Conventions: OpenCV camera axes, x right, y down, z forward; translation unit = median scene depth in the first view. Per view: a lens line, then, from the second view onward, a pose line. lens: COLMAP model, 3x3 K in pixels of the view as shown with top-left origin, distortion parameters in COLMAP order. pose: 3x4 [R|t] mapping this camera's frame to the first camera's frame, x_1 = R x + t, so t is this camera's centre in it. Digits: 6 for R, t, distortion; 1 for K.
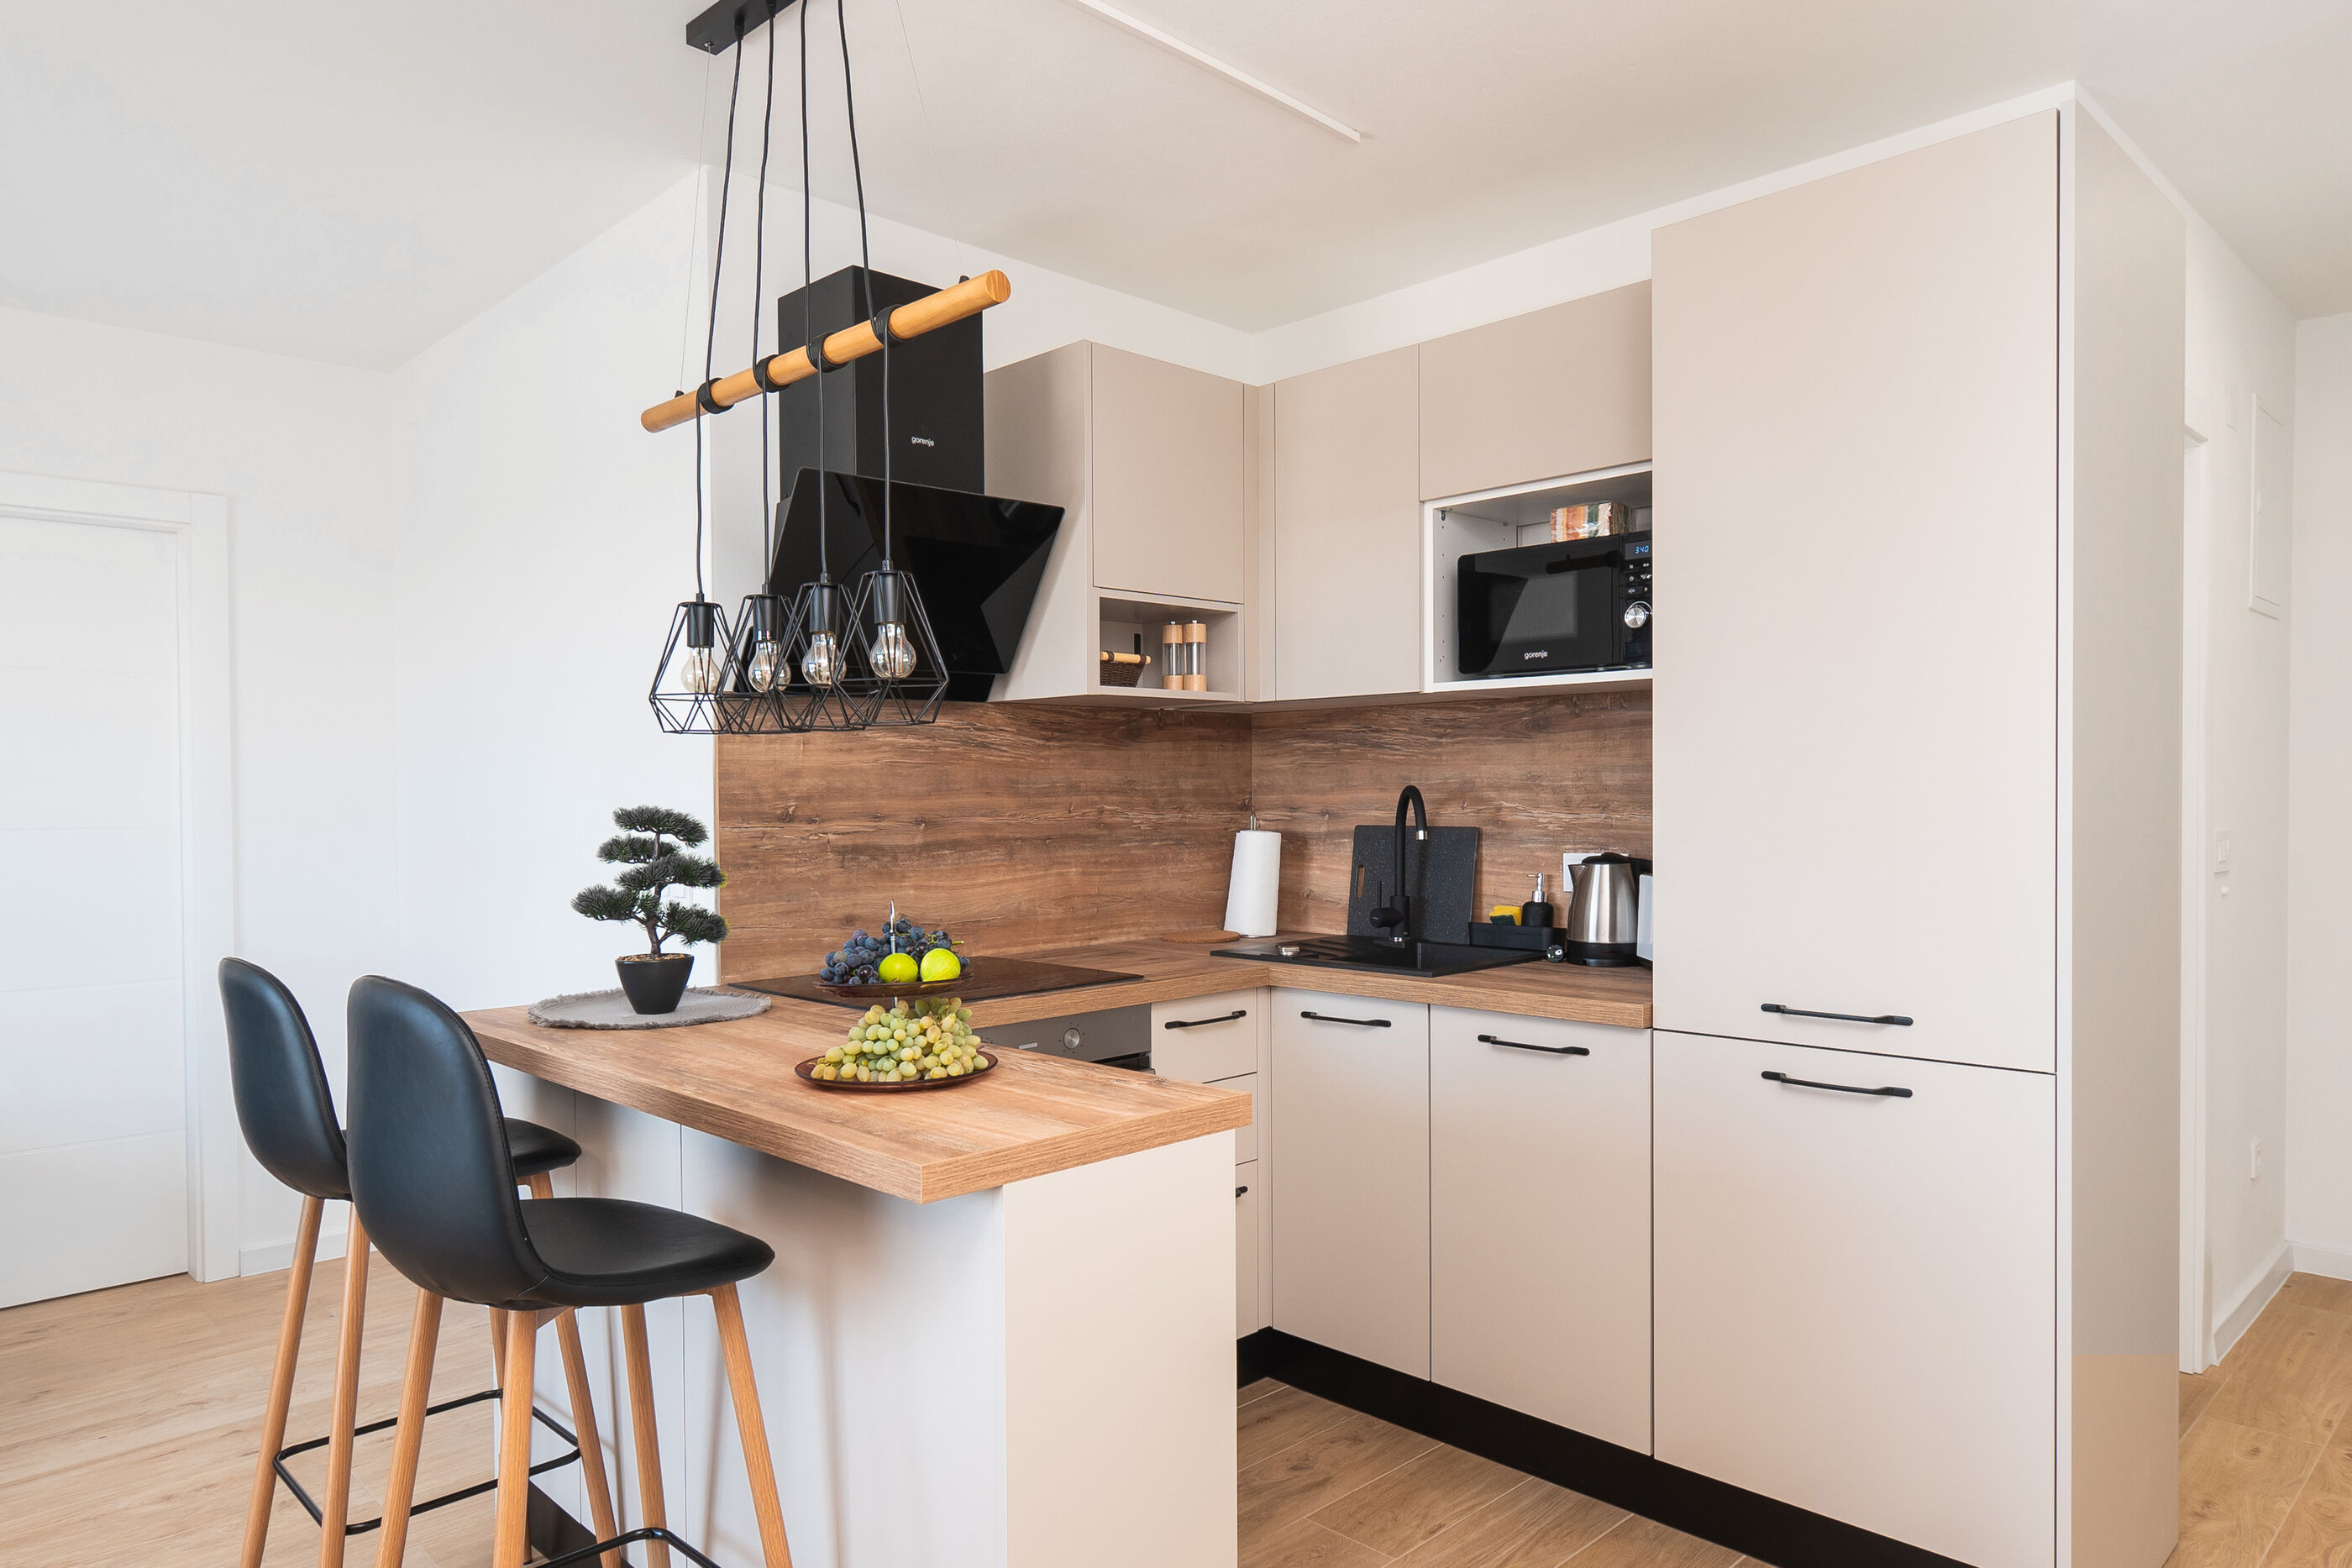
lens RADIAL K [[1490.1, 0, 1230.3], [0, 1490.1, 821.6], [0, 0, 1]] dist [-0.007311, 0.000578]
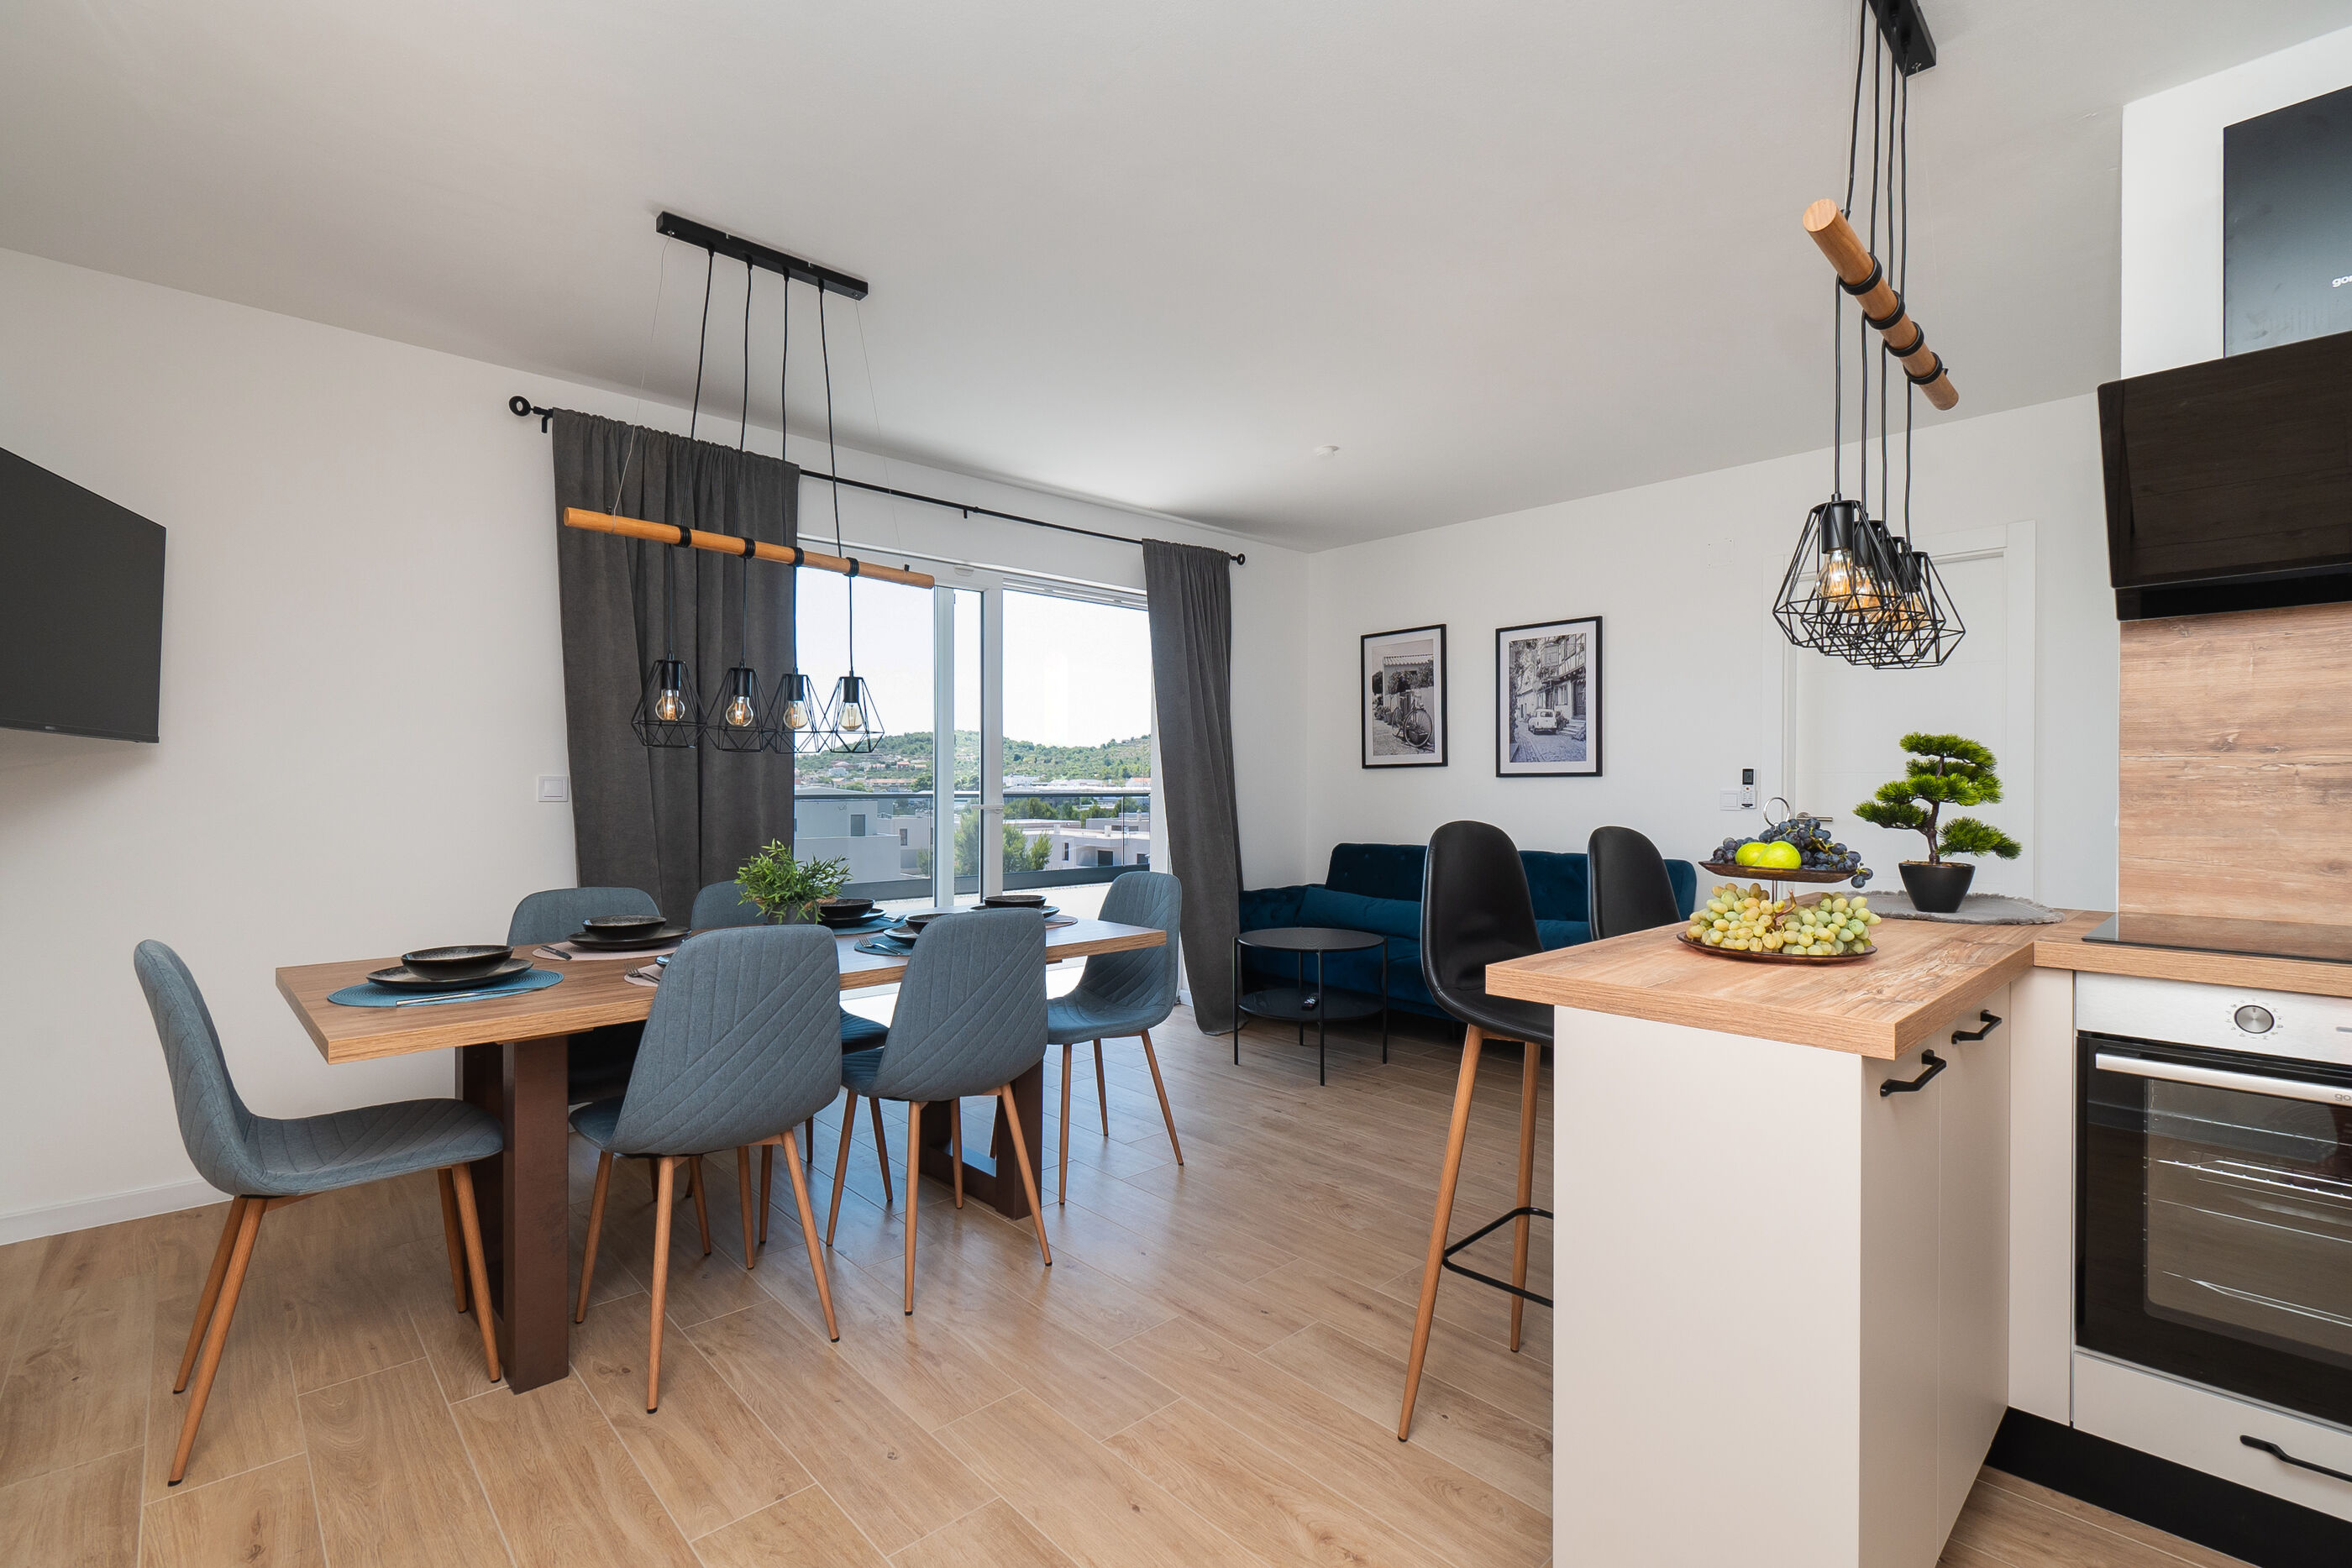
lens RADIAL K [[1080.4, 0, 1179.0], [0, 1080.4, 788.6], [0, 0, 1]] dist [0.004600, -0.002510]
pose [[-0.056934, 0.010648, -0.998321, 0.355084], [-0.022087, 0.999685, 0.011922, 0.025830], [0.998134, 0.022729, -0.056681, 0.334112]]
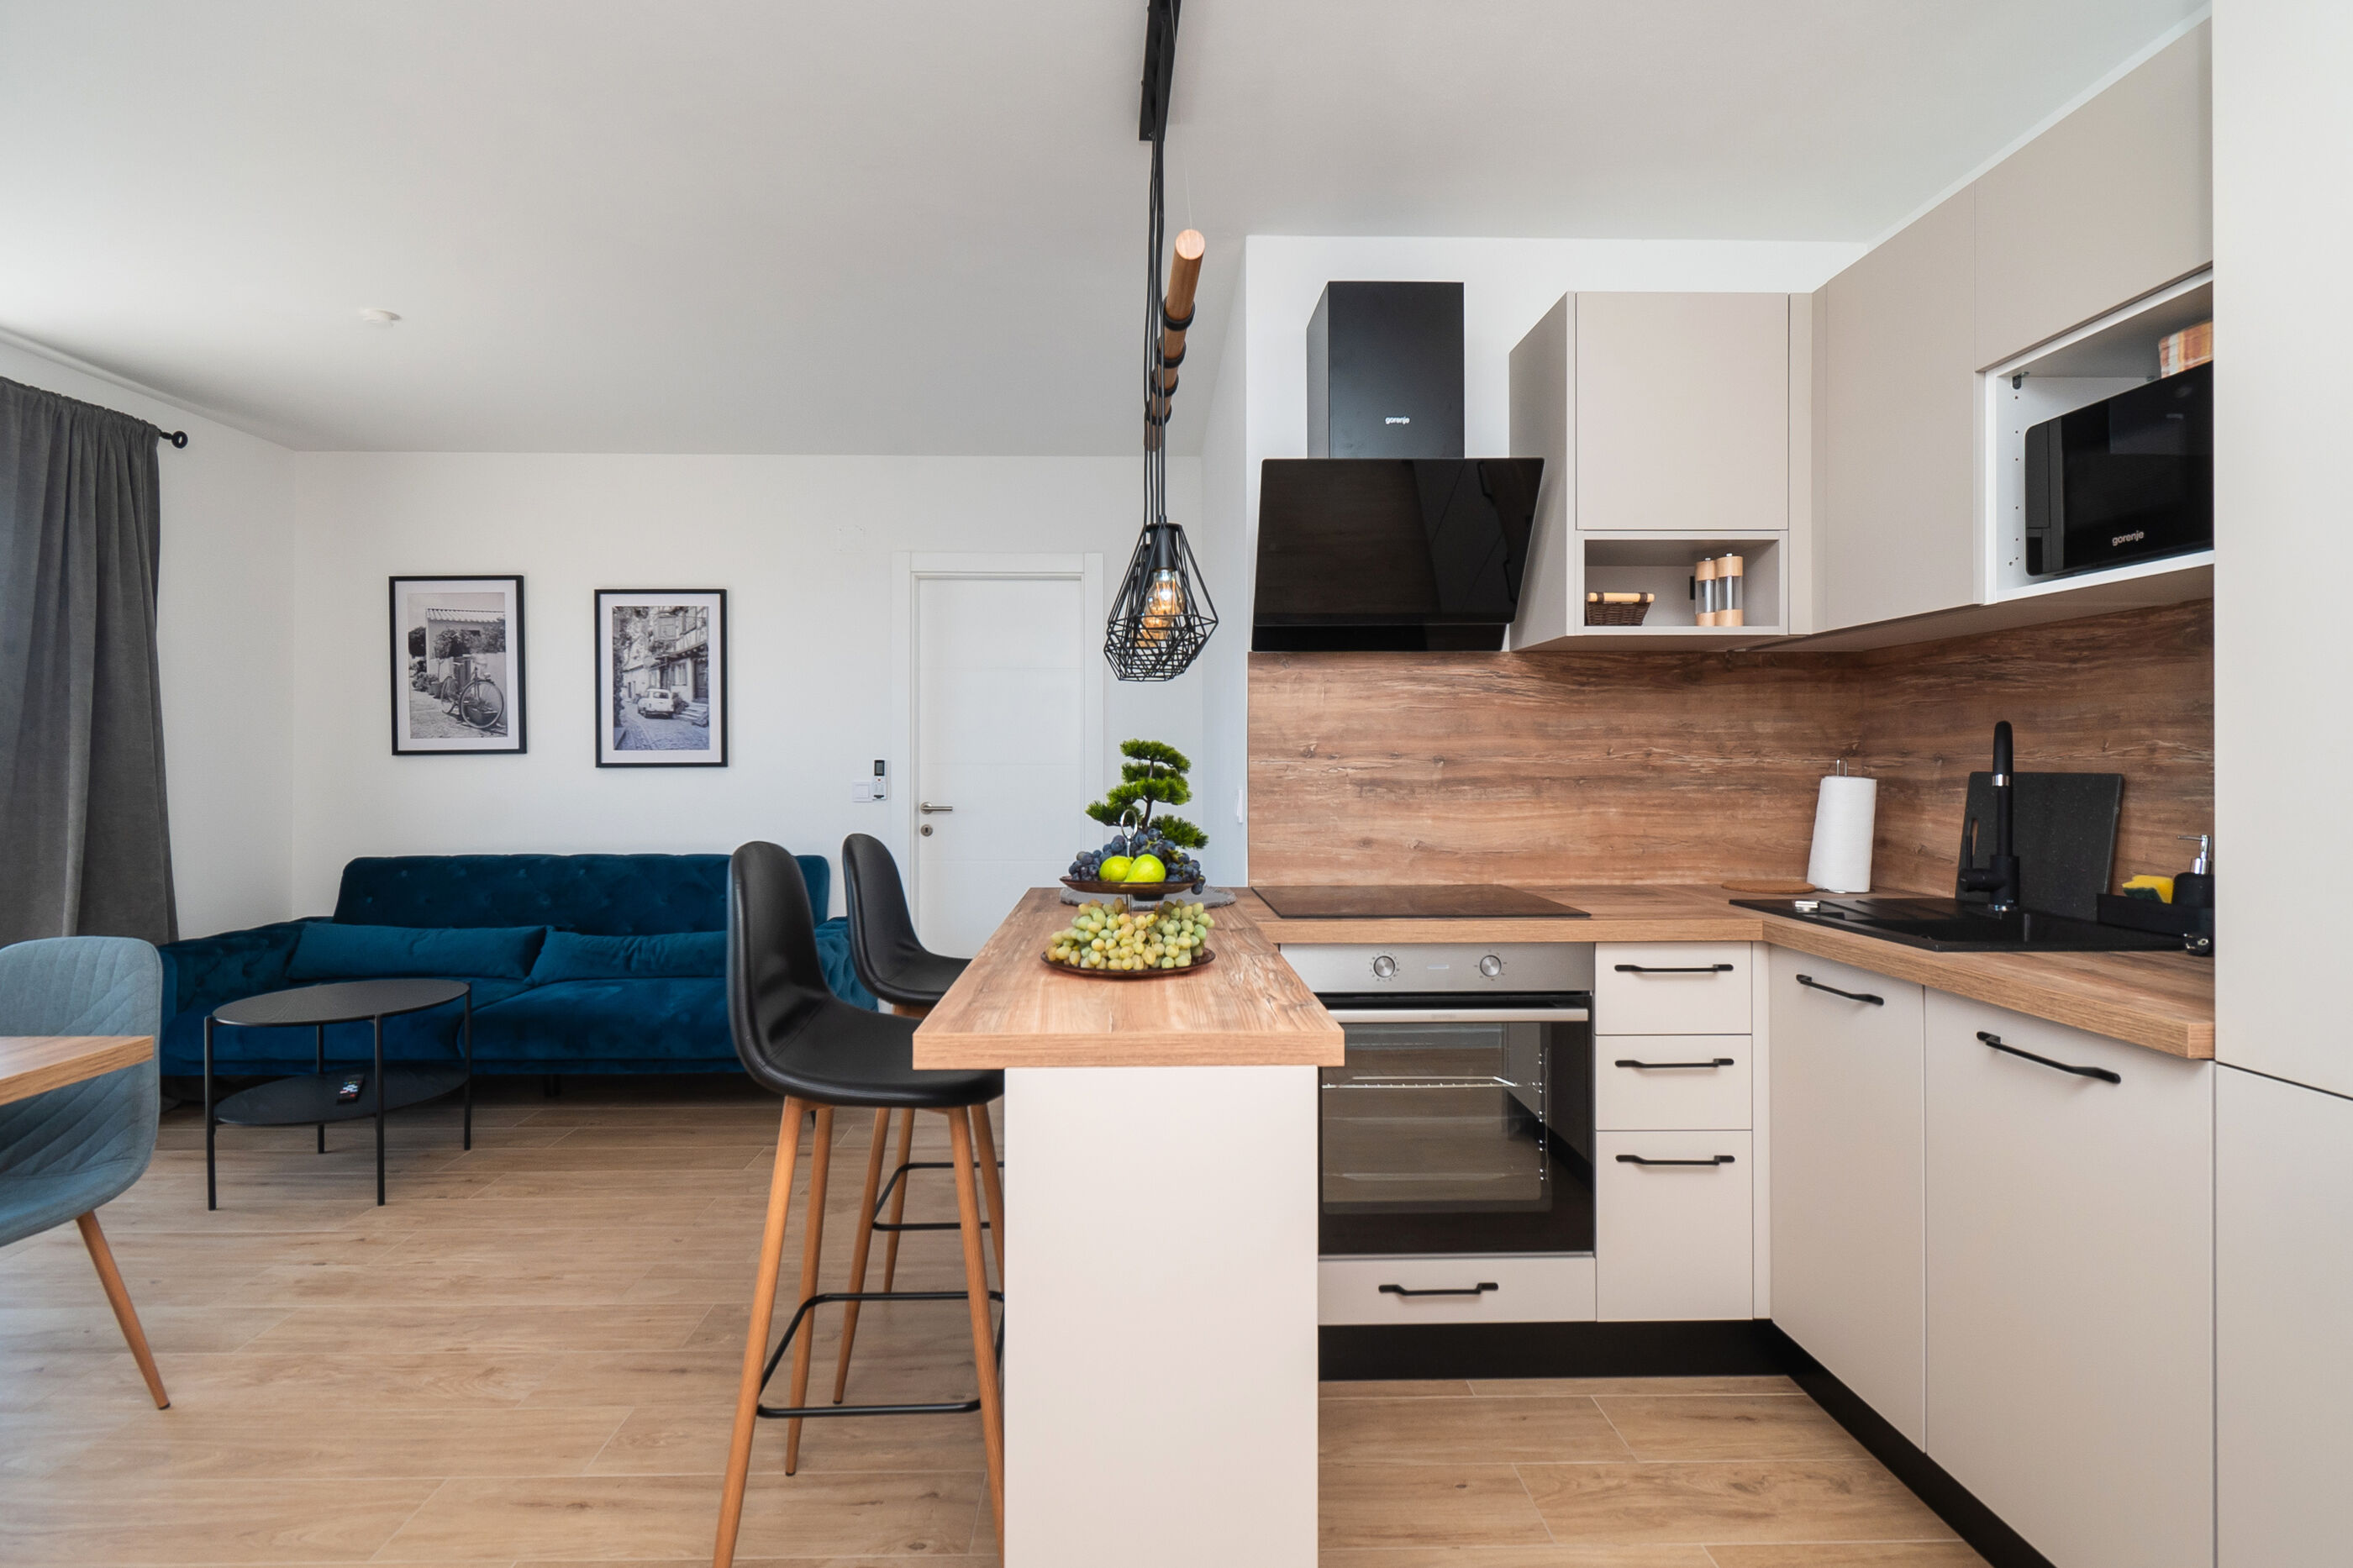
lens RADIAL K [[1127.1, 0, 1180.2], [0, 1127.1, 765.2], [0, 0, 1]] dist [0.005126, -0.003015]
pose [[0.713512, 0.007390, -0.700604, 0.232334], [-0.019236, 0.999774, -0.009045, 0.014398], [0.700379, 0.019930, 0.713493, 0.234372]]
